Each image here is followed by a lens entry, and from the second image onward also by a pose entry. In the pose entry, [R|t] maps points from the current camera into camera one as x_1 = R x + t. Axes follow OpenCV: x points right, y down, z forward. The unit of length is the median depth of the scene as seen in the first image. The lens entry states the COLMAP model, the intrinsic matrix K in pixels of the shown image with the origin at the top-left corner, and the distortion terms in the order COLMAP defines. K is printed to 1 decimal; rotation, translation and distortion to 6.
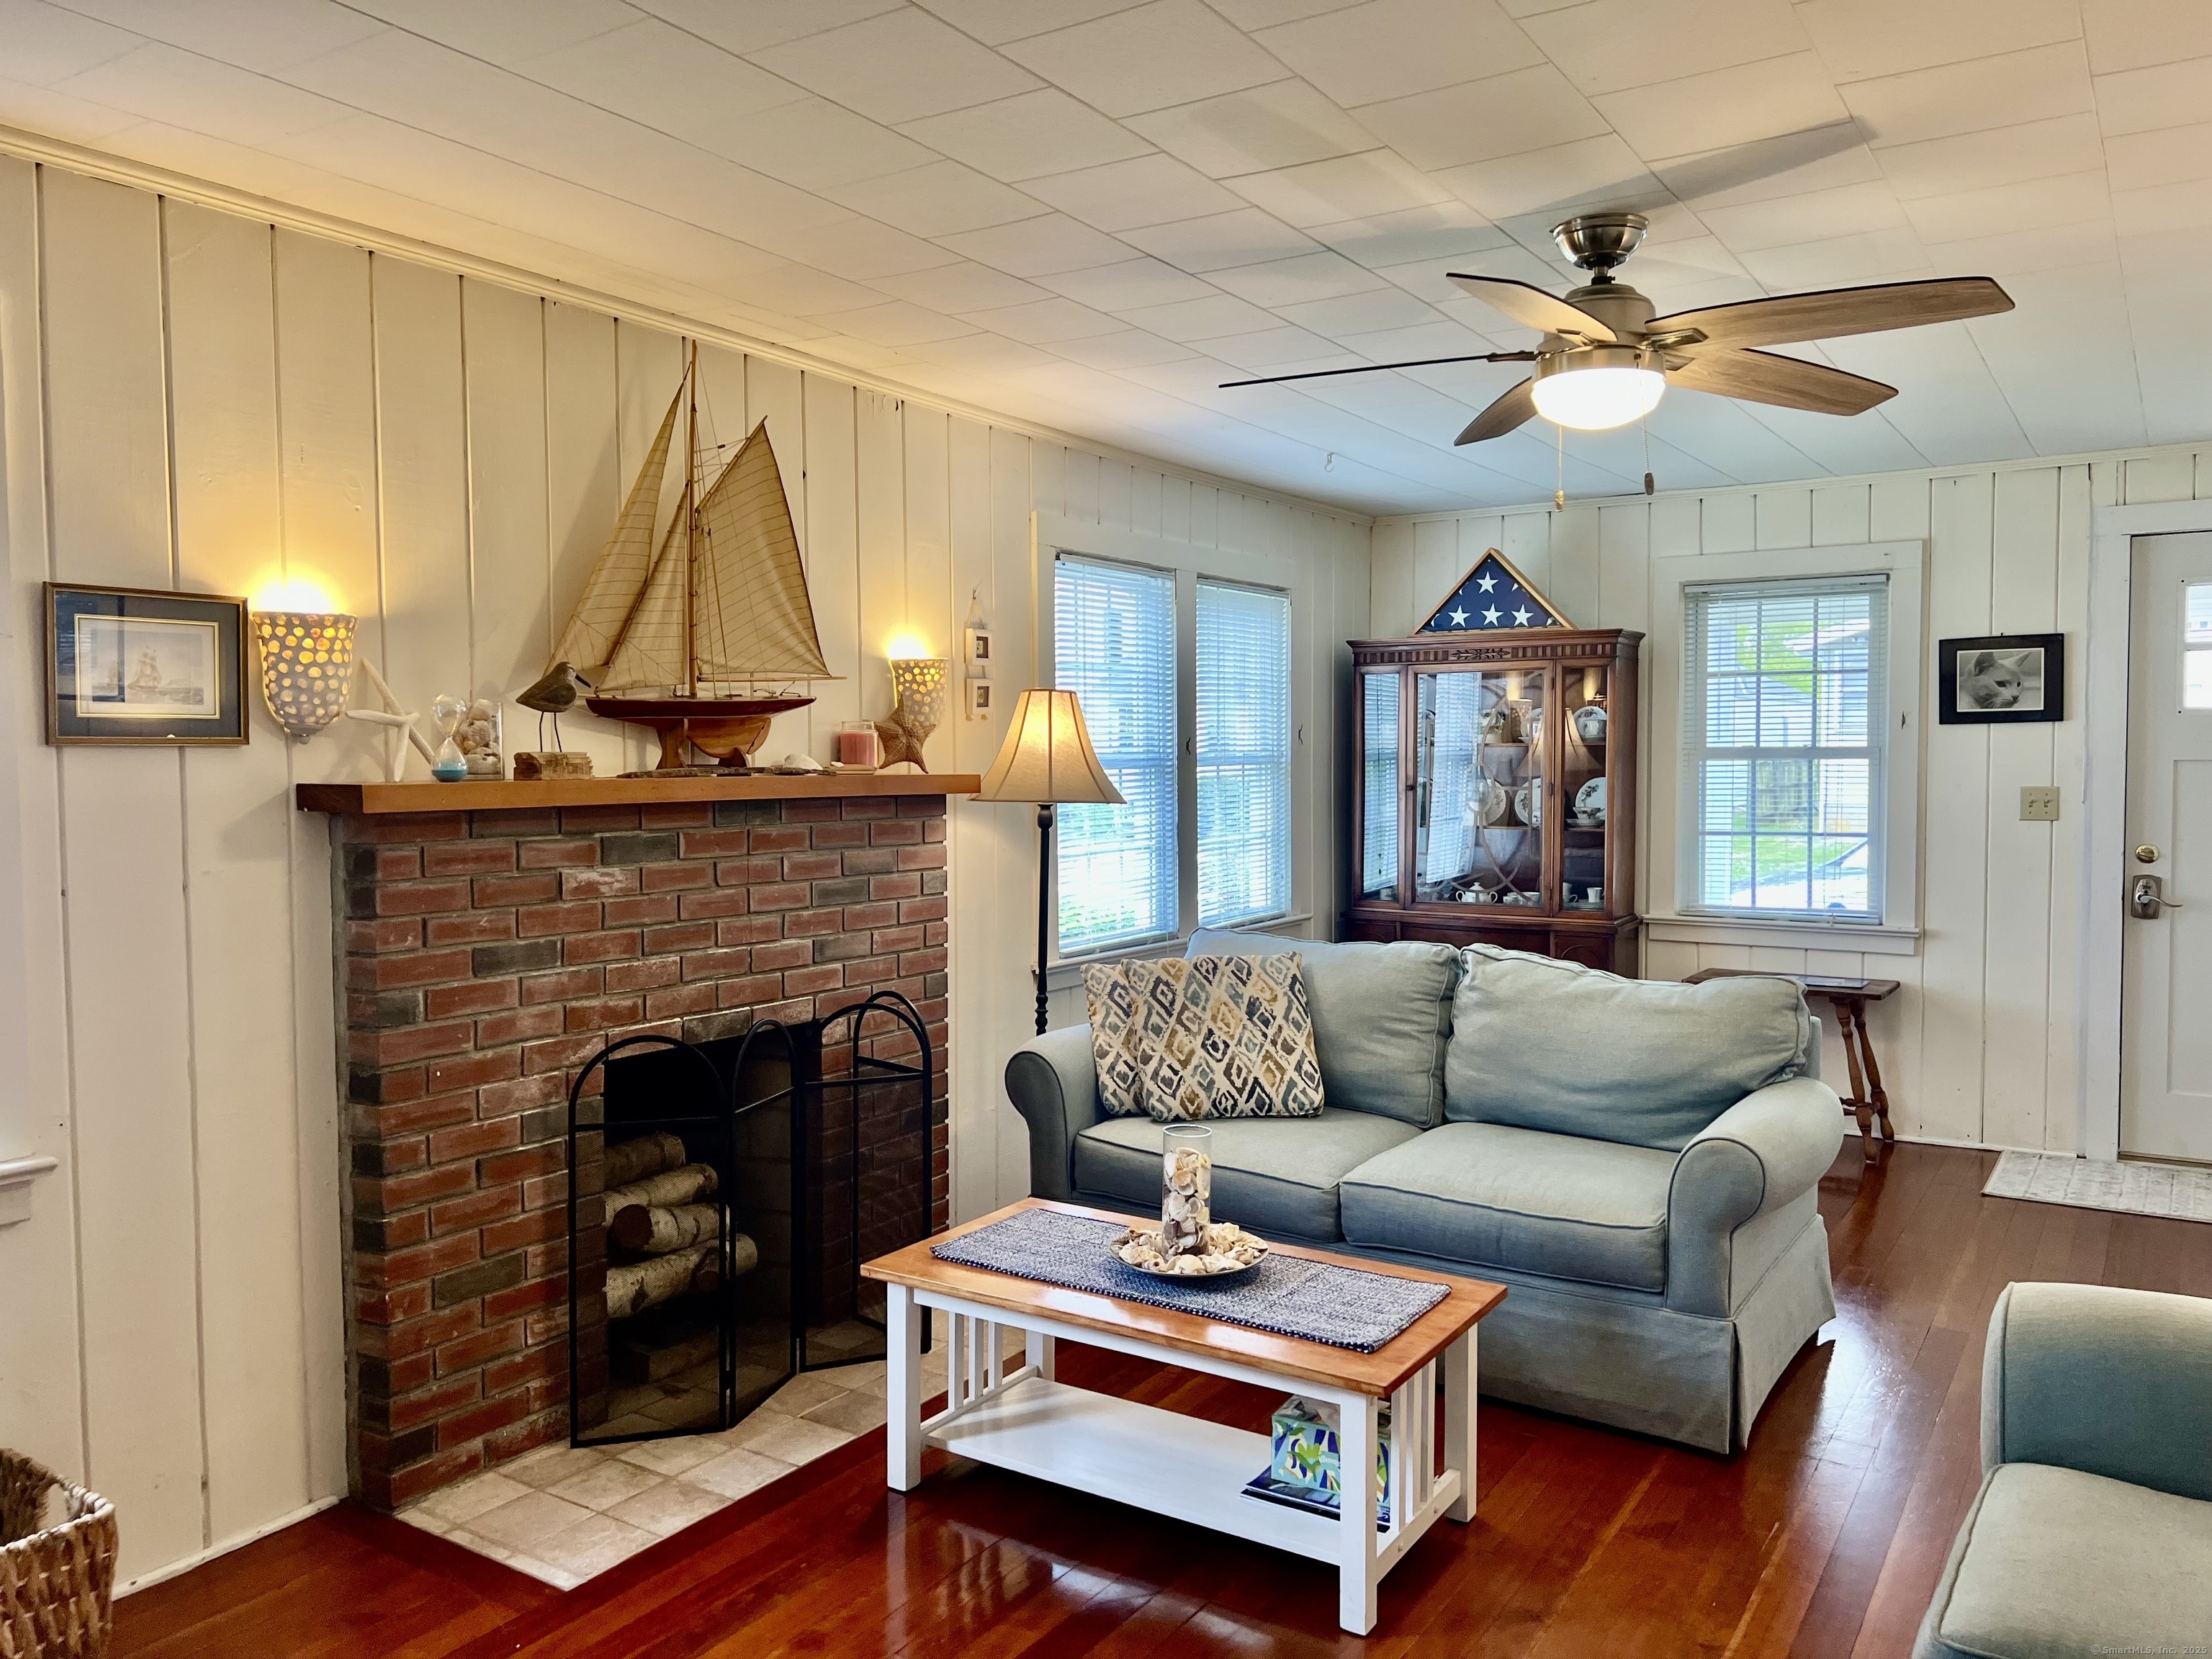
lens RADIAL K [[1650.1, 0, 1106.0], [0, 1650.1, 829.5], [0, 0, 1]] dist [0.045950, -0.000542]
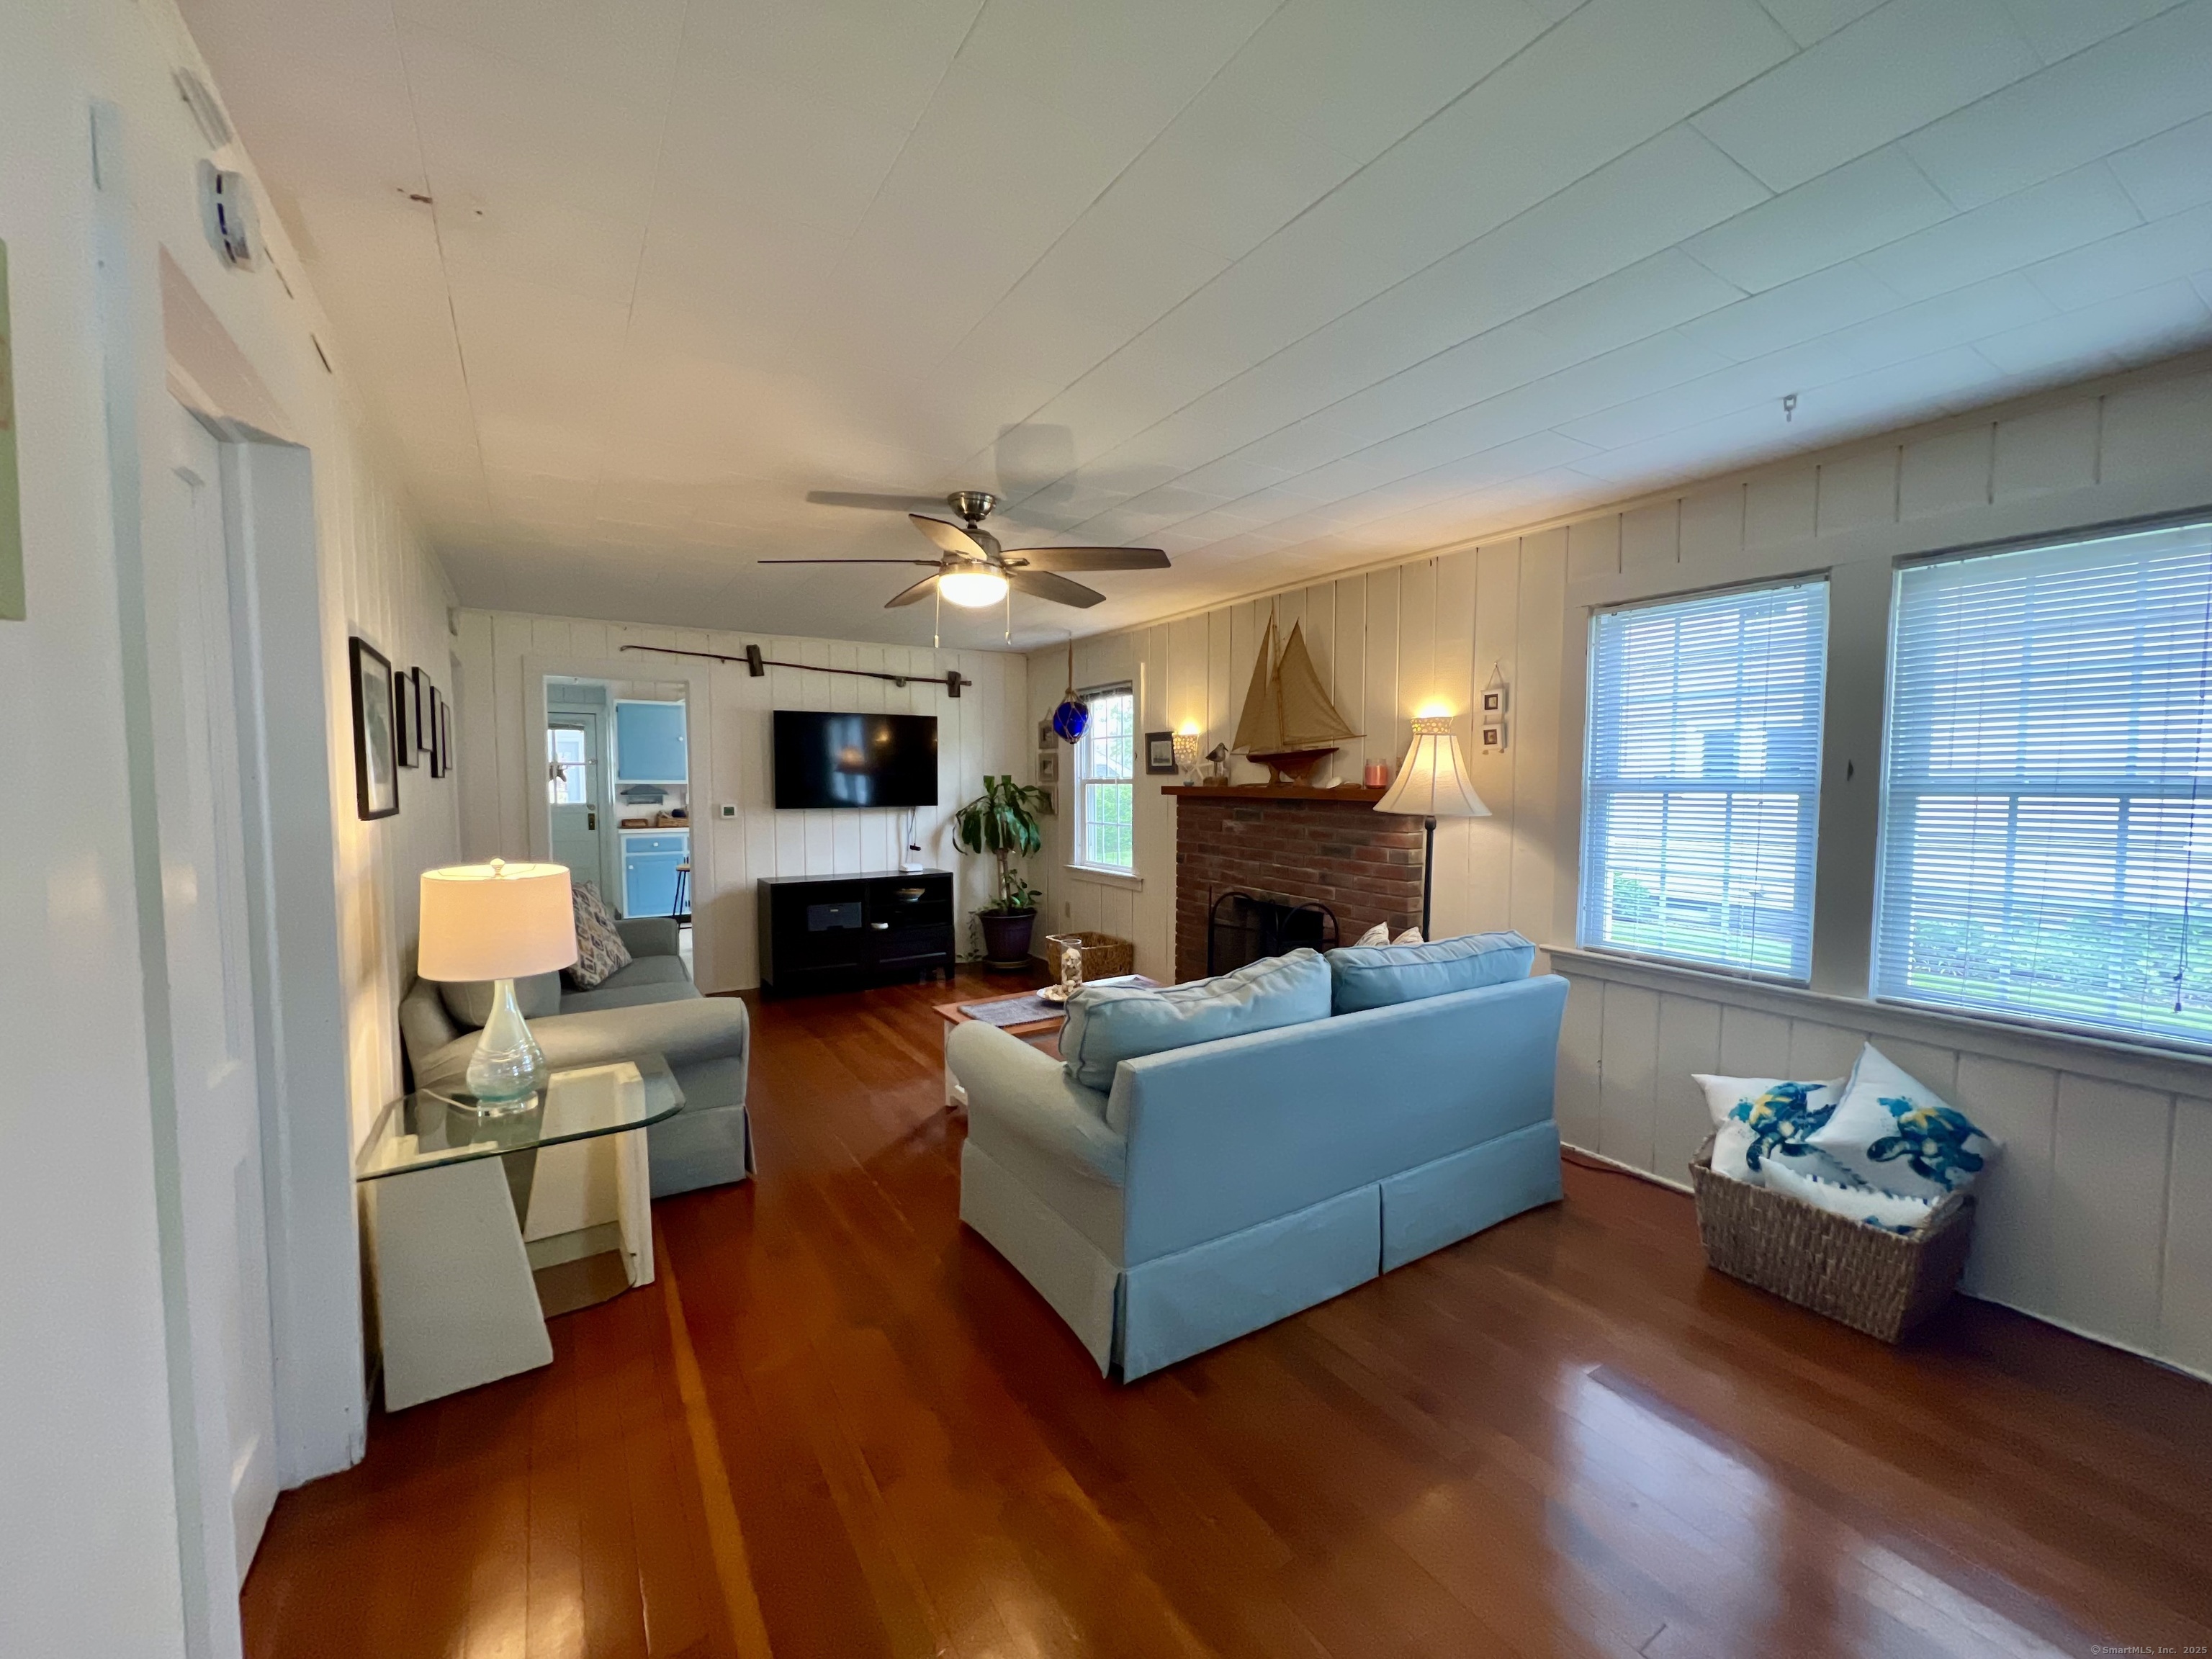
lens RADIAL K [[889.0, 0, 1106.0], [0, 889.0, 829.5], [0, 0, 1]] dist [0.000175, 0.000043]
pose [[-0.421163, 0.054211, -0.905364, 0.999962], [-0.044037, 0.995813, 0.080112, -0.064198], [0.905915, 0.073610, -0.417012, 1.357963]]
